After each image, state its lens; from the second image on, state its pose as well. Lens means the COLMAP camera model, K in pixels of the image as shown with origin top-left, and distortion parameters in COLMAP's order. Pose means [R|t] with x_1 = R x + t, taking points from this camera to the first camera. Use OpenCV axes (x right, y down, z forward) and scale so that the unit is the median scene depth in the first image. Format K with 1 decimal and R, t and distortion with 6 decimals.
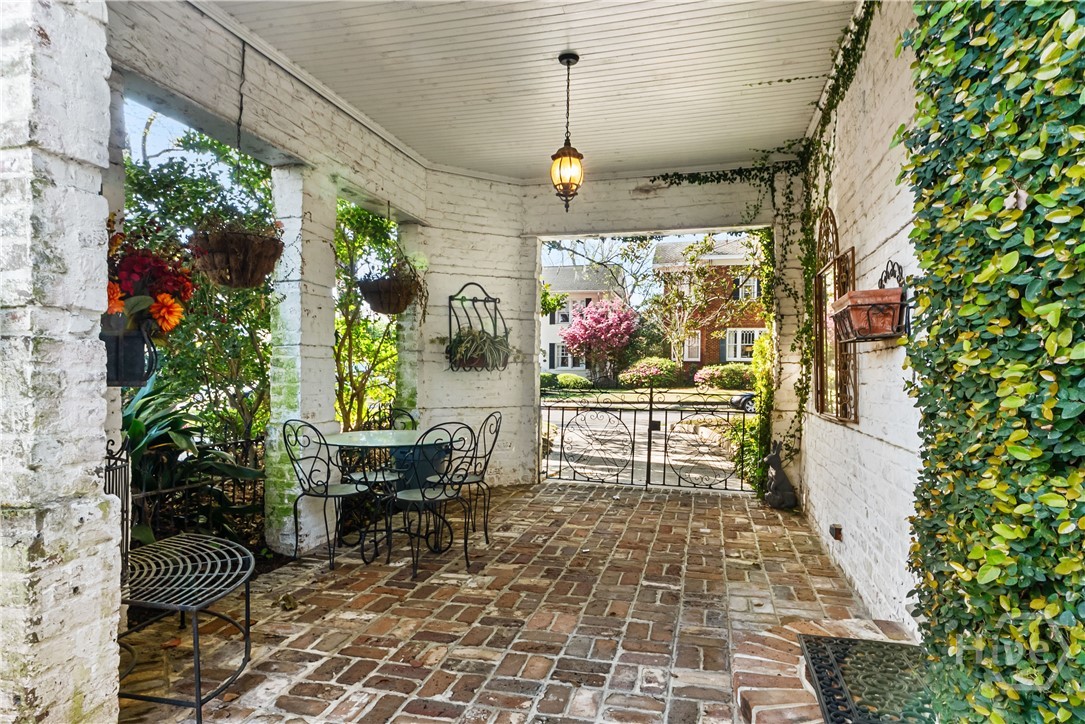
lens RADIAL K [[669.9, 0, 541.7], [0, 669.9, 366.2], [0, 0, 1]] dist [0.003255, 0.000339]
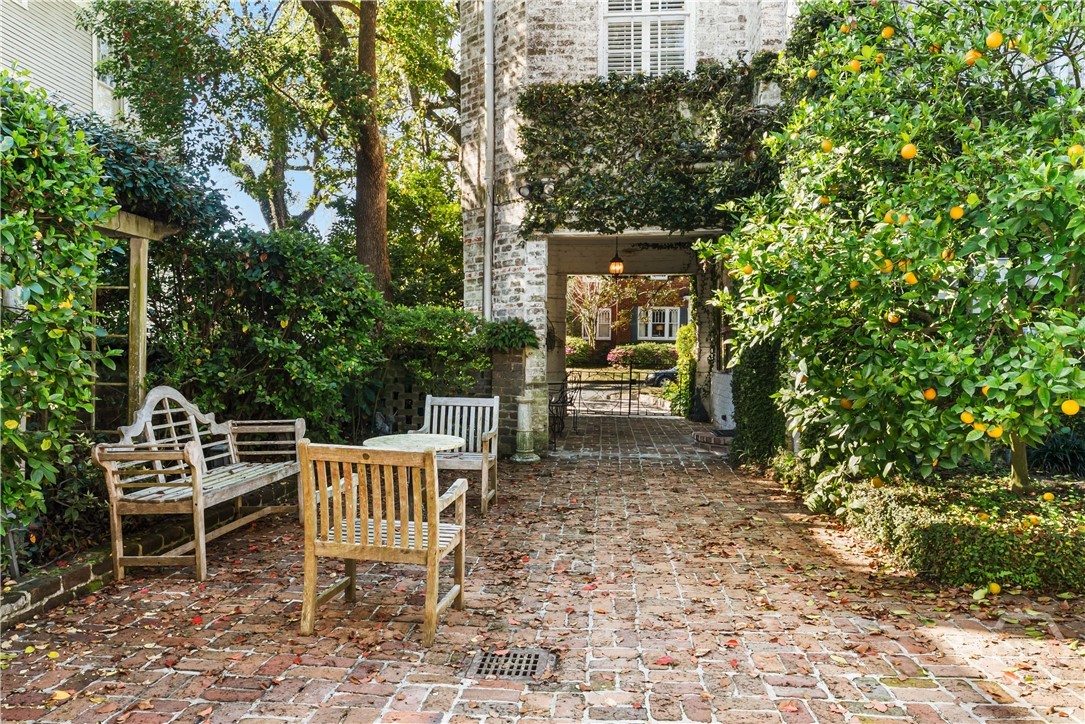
lens RADIAL K [[843.9, 0, 542.2], [0, 843.9, 360.4], [0, 0, 1]] dist [0.000855, 0.000020]
pose [[0.984993, -0.001863, 0.172586, -0.081923], [-0.001593, 0.999801, 0.019883, -0.002352], [-0.172588, -0.019860, 0.984794, -0.210603]]
